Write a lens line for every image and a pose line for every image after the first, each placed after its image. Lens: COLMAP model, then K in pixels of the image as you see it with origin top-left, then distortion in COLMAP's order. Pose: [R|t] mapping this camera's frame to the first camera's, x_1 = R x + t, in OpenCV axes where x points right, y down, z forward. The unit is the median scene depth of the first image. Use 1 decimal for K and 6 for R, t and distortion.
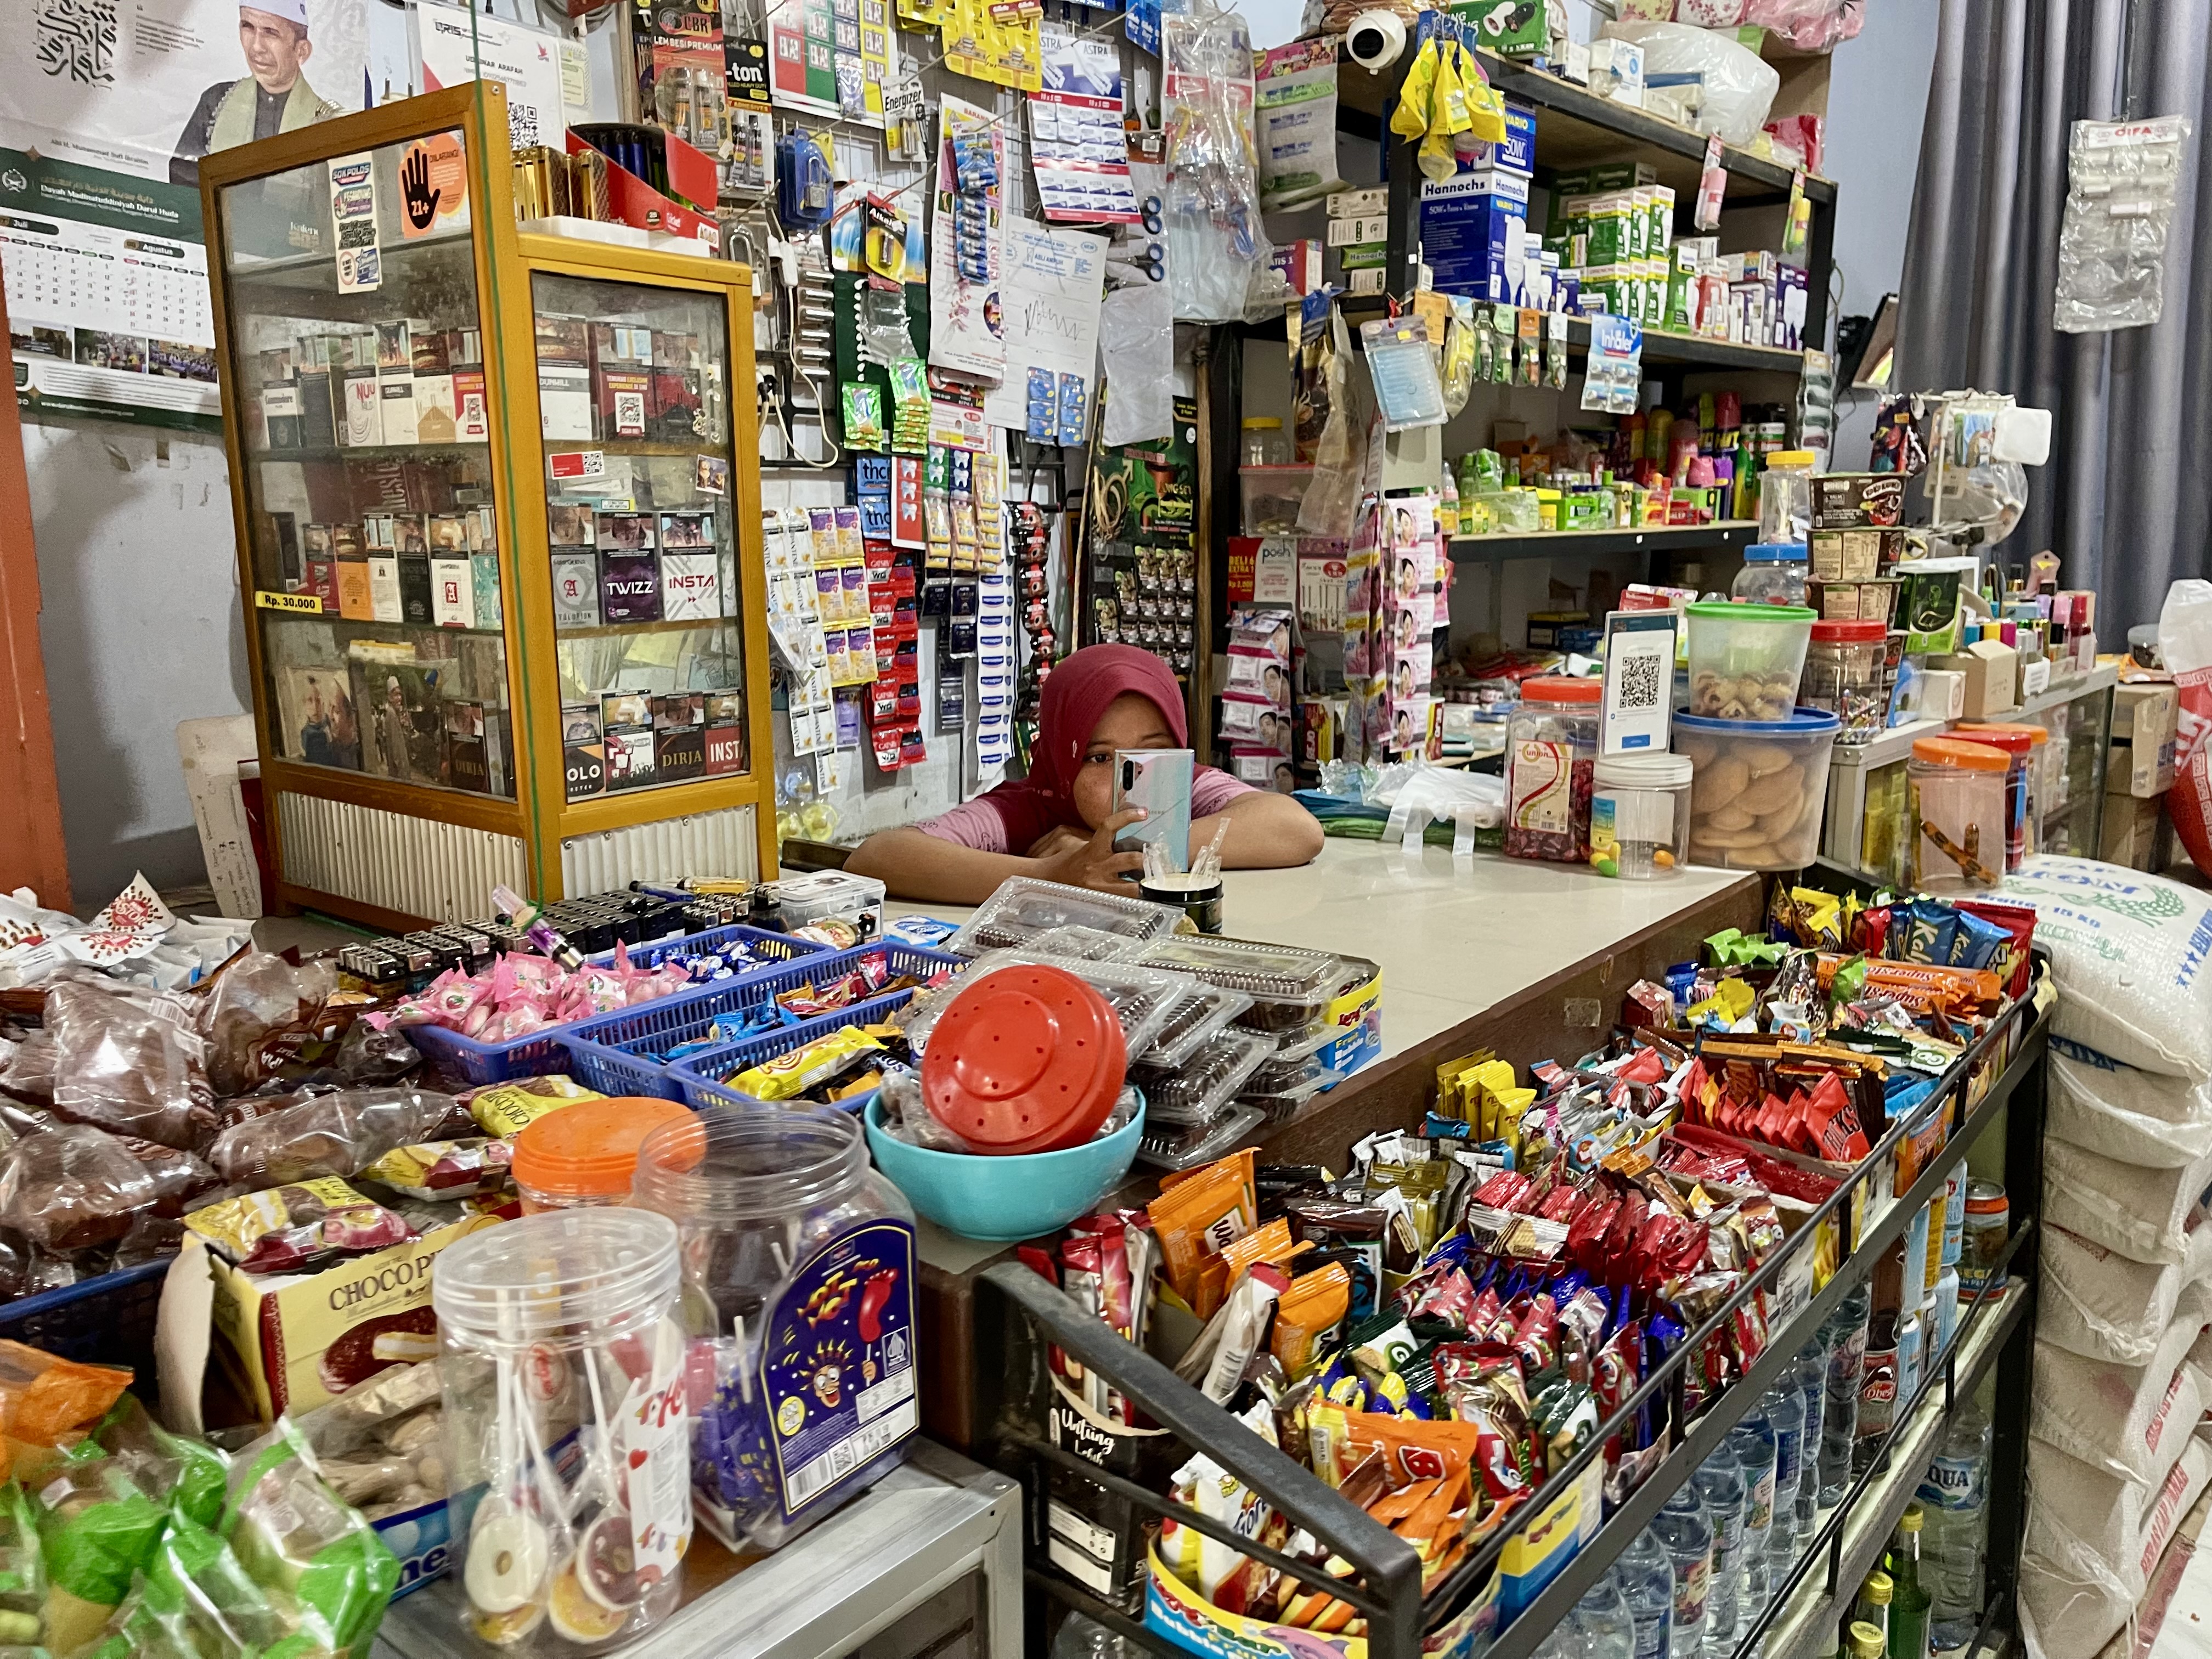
lens RADIAL K [[1708.0, 0, 1101.4], [0, 1708.0, 827.7], [0, 0, 1]] dist [0.065772, -0.096702]
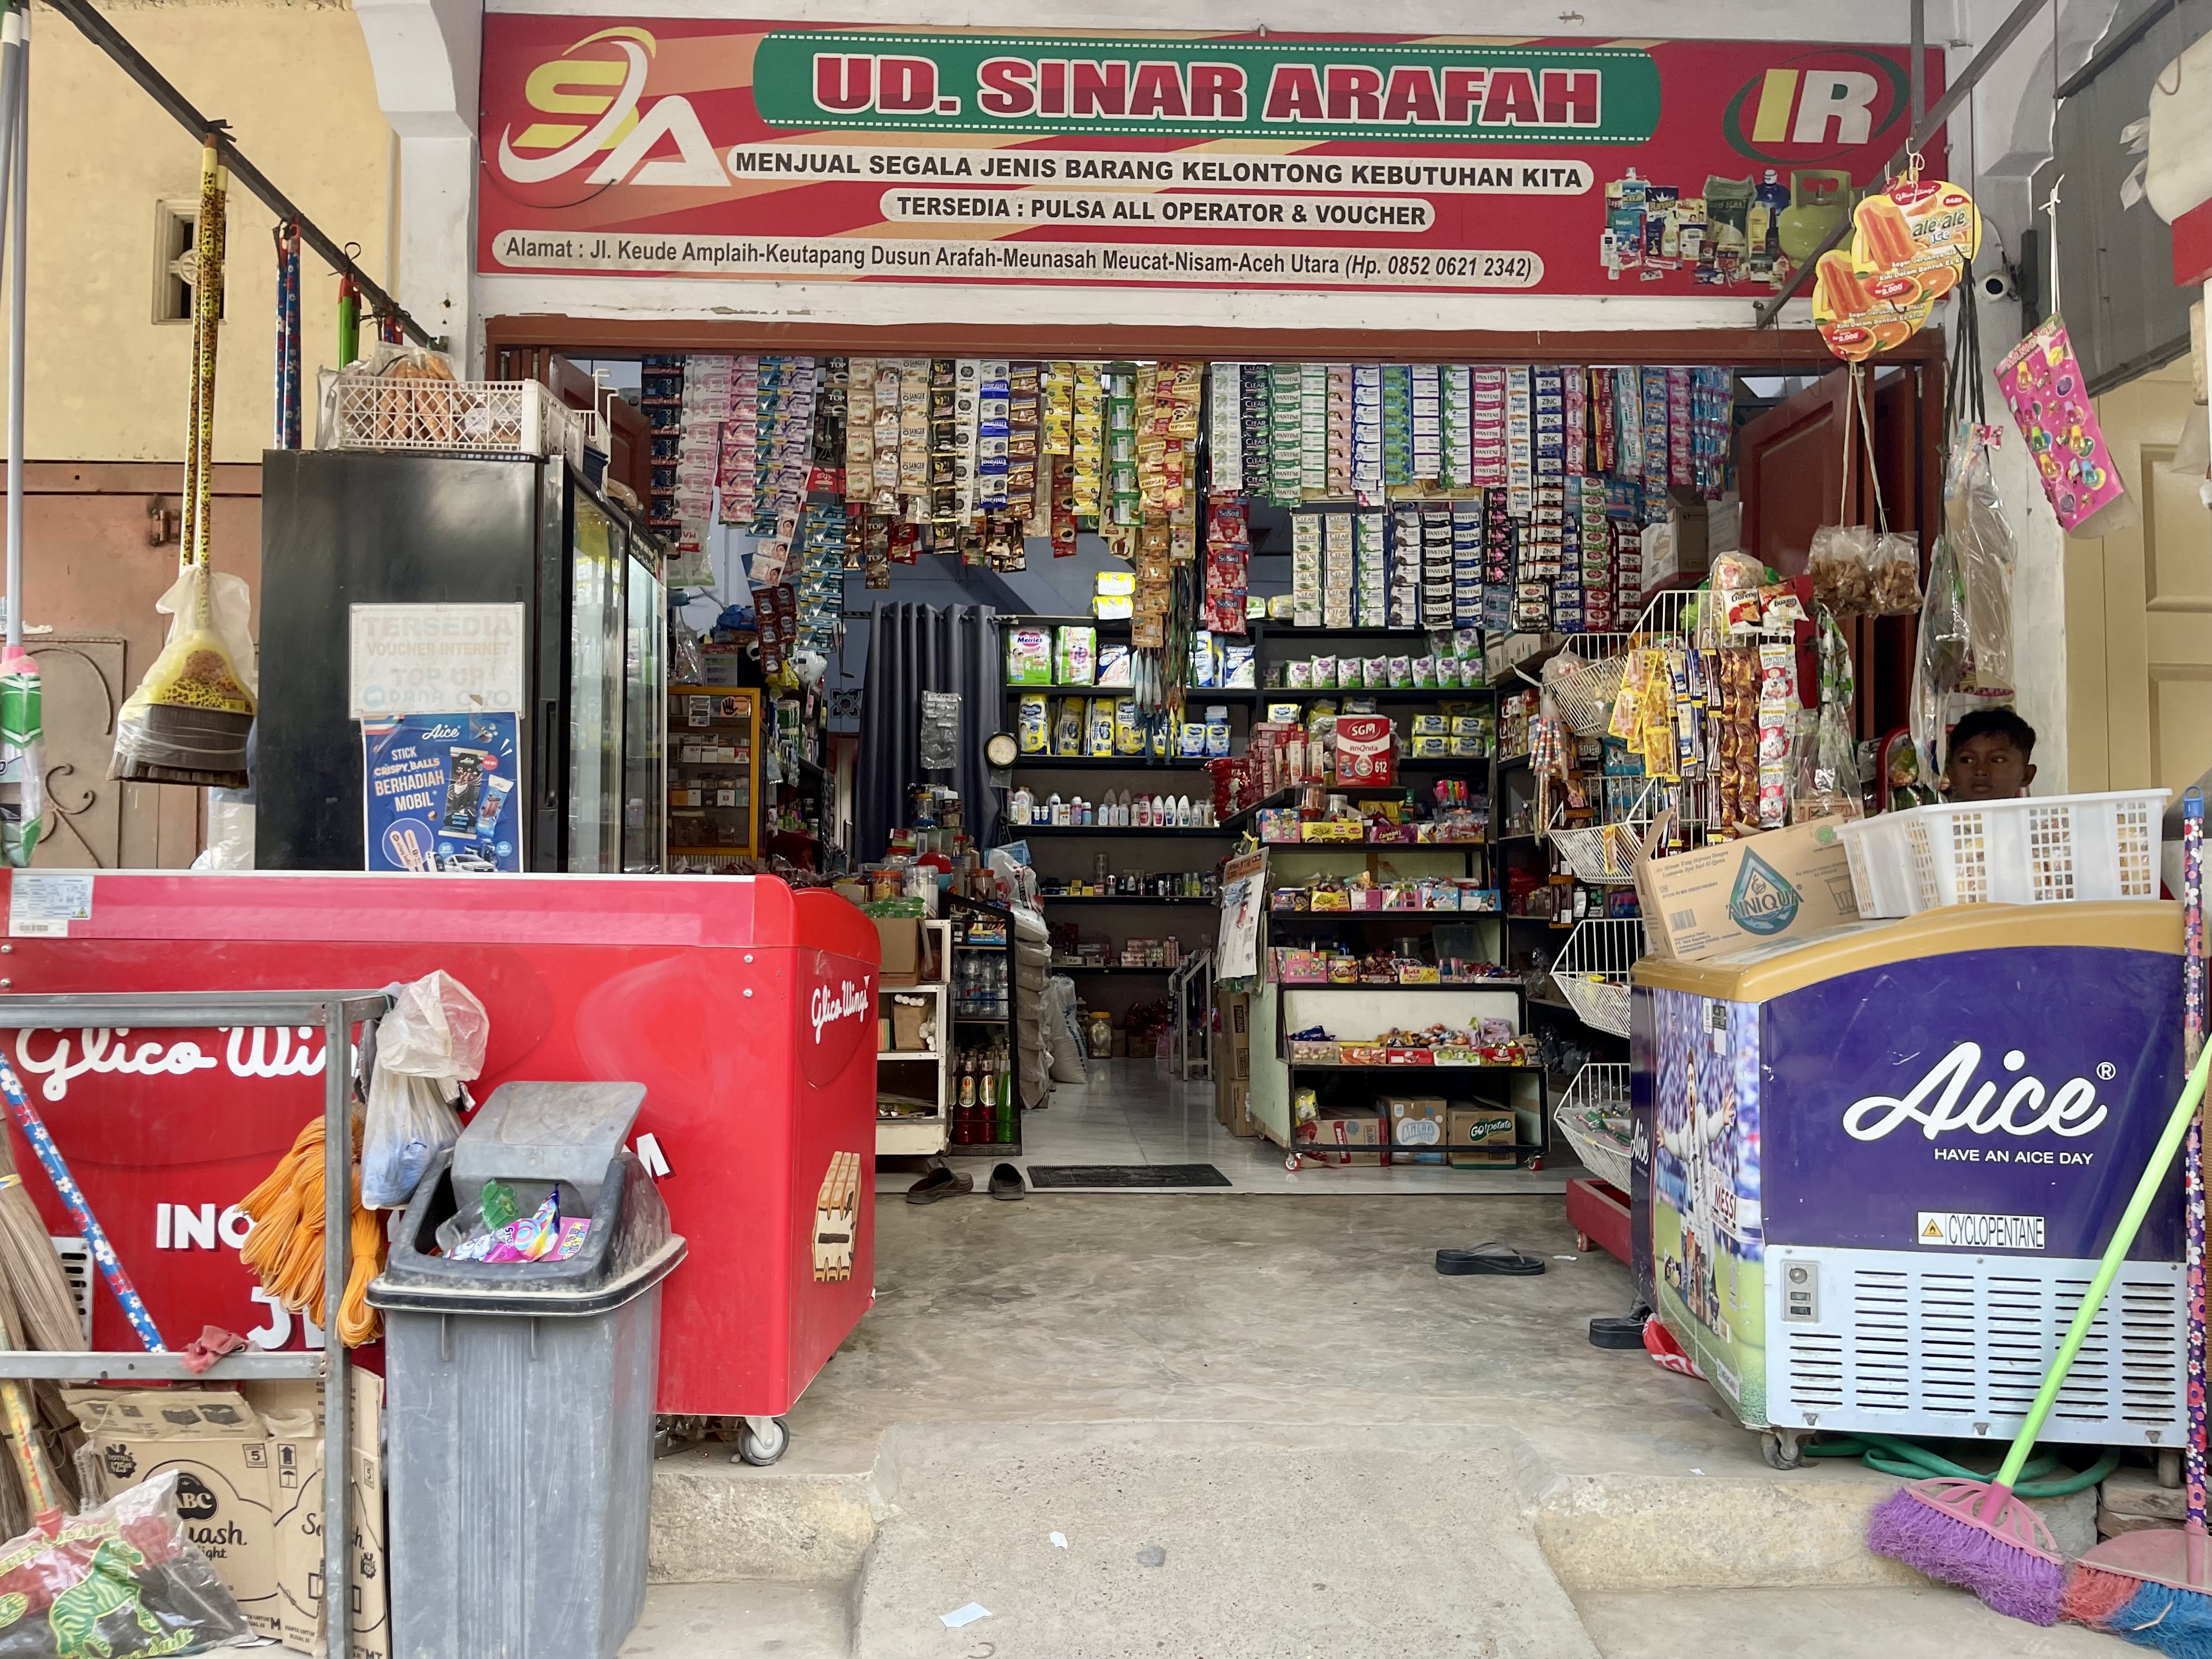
lens RADIAL K [[1693.2, 0, 1094.3], [0, 1693.2, 846.7], [0, 0, 1]] dist [0.071066, -0.101655]
pose [[0.739490, 0.036891, 0.672155, -1.468012], [0.116787, 0.976325, -0.182071, 0.491892], [-0.662959, 0.213139, 0.717675, -1.486766]]
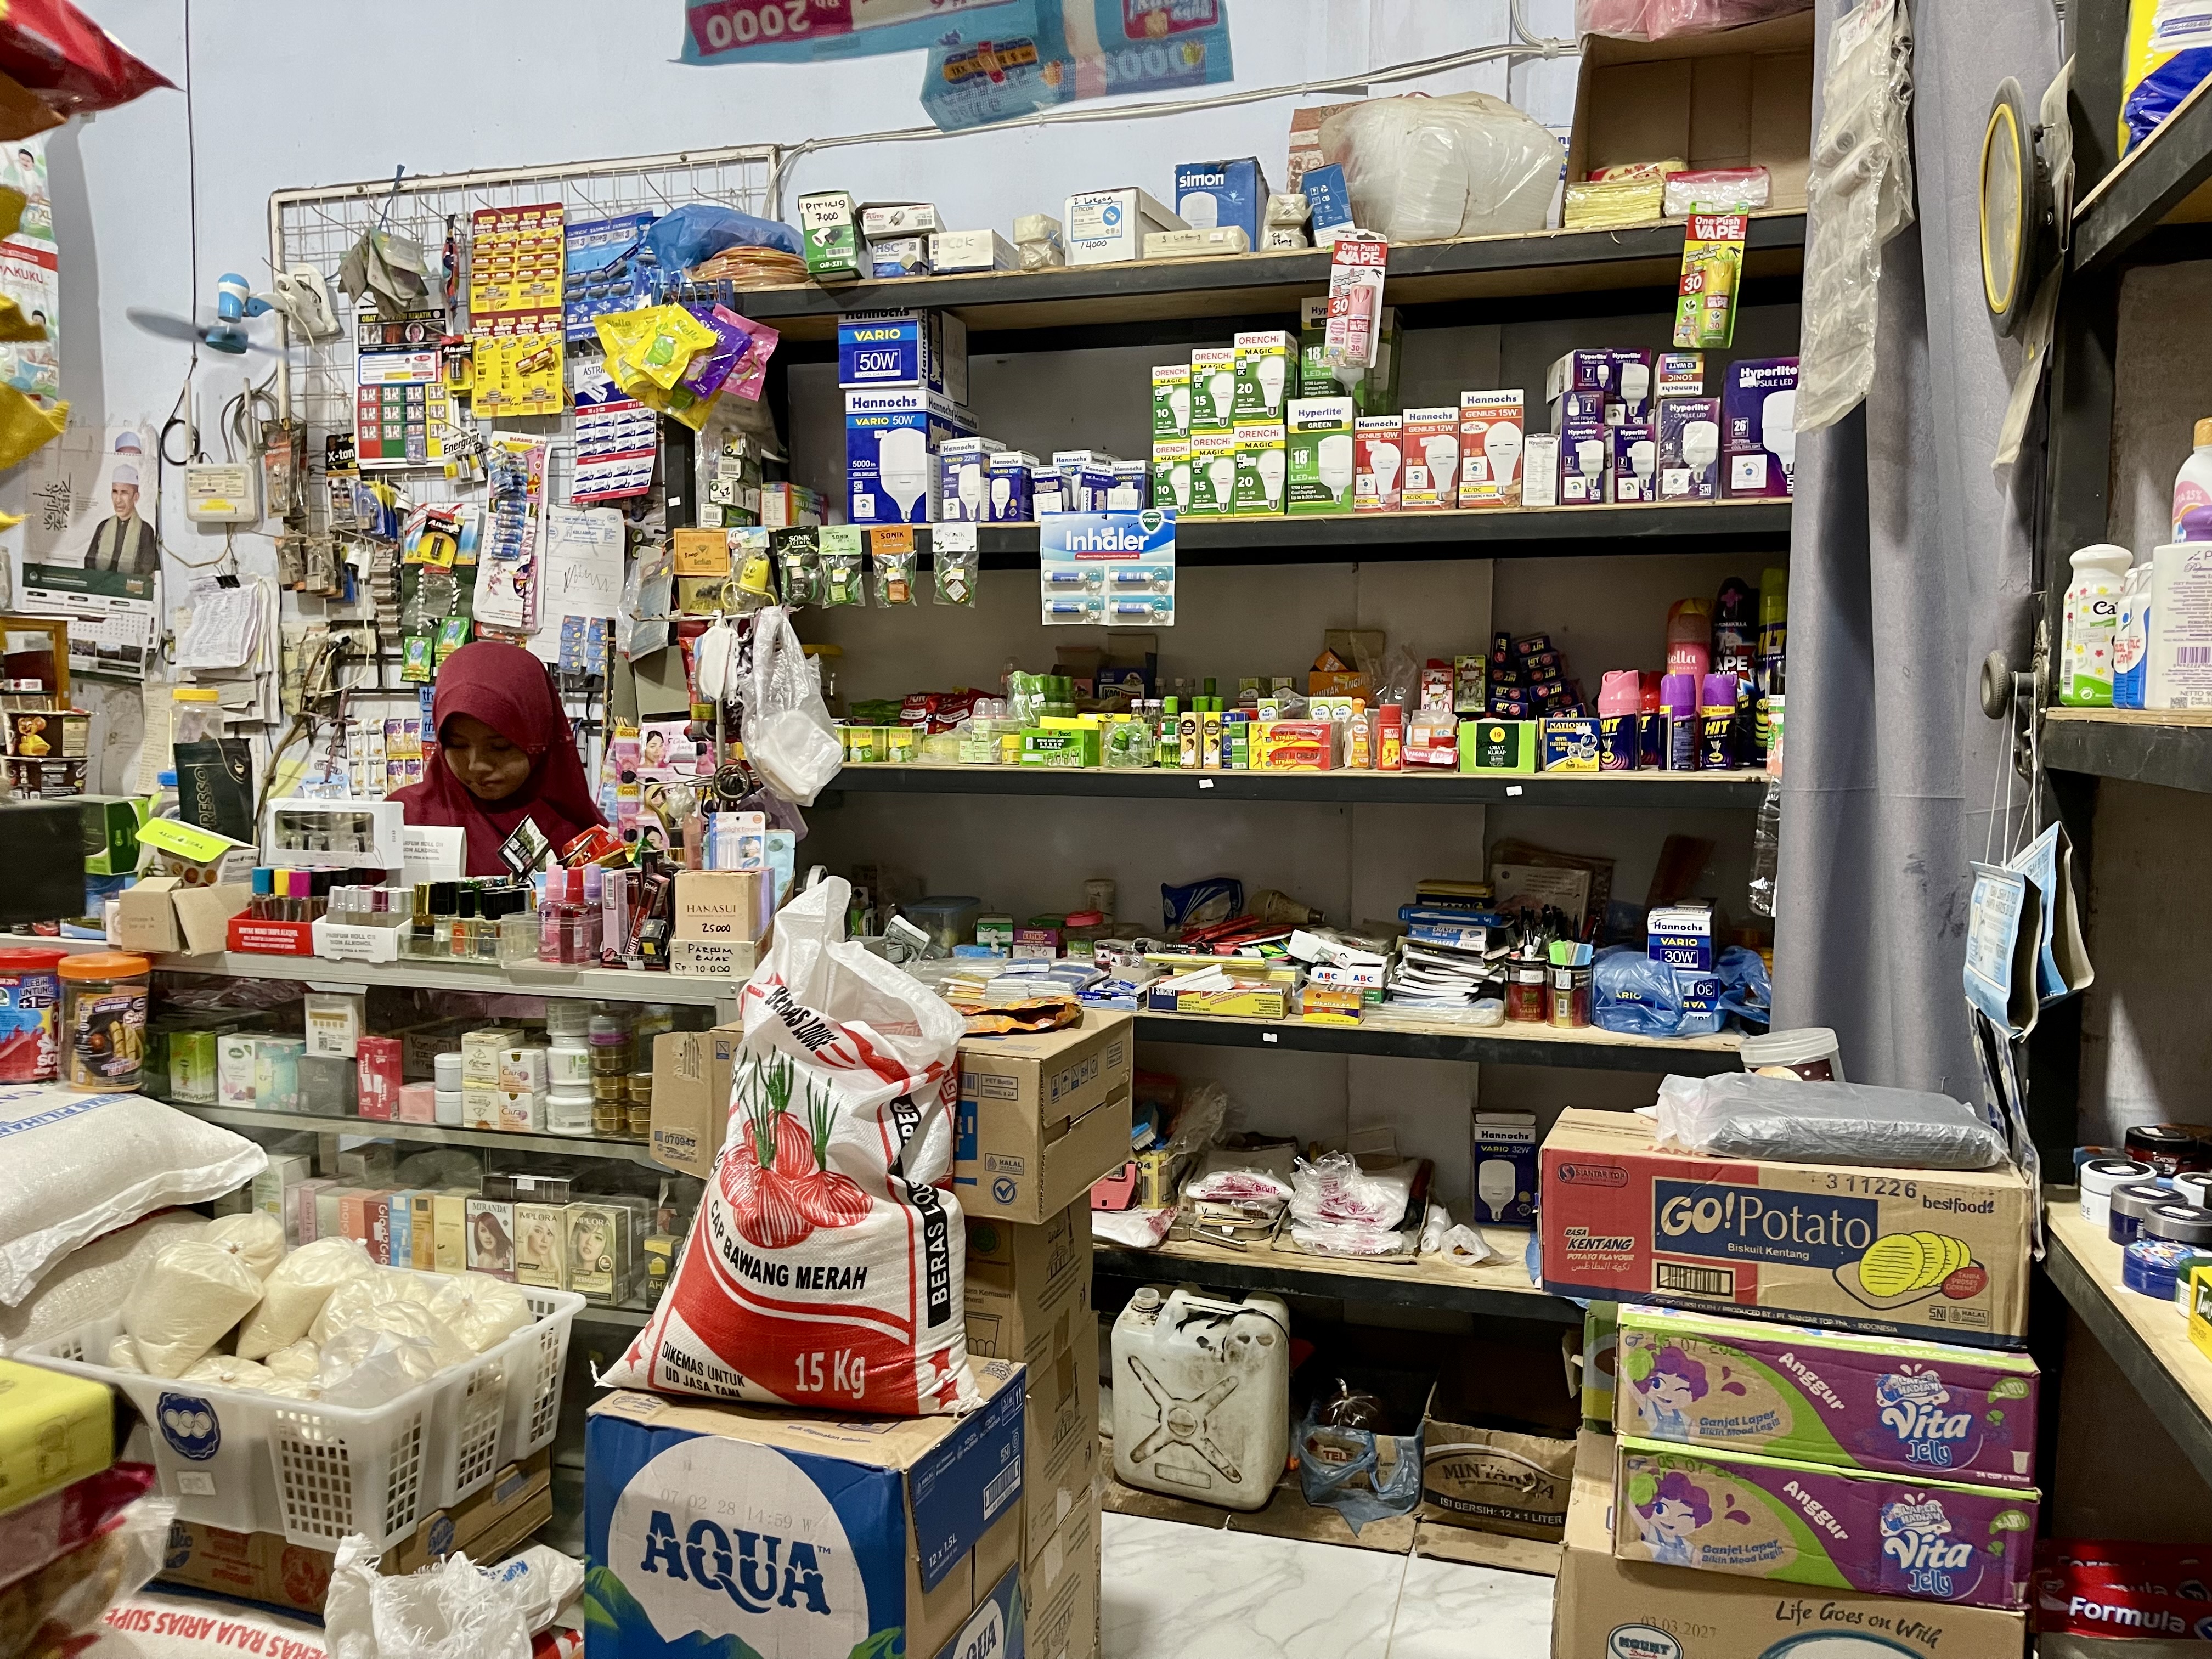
lens RADIAL K [[1708.0, 0, 1101.4], [0, 1708.0, 827.7], [0, 0, 1]] dist [0.065772, -0.096702]
pose [[0.397715, 0.075136, -0.914427, 1.438220], [-0.181187, 0.983447, 0.002003, -0.205216], [0.899441, 0.164885, 0.404745, 0.948245]]
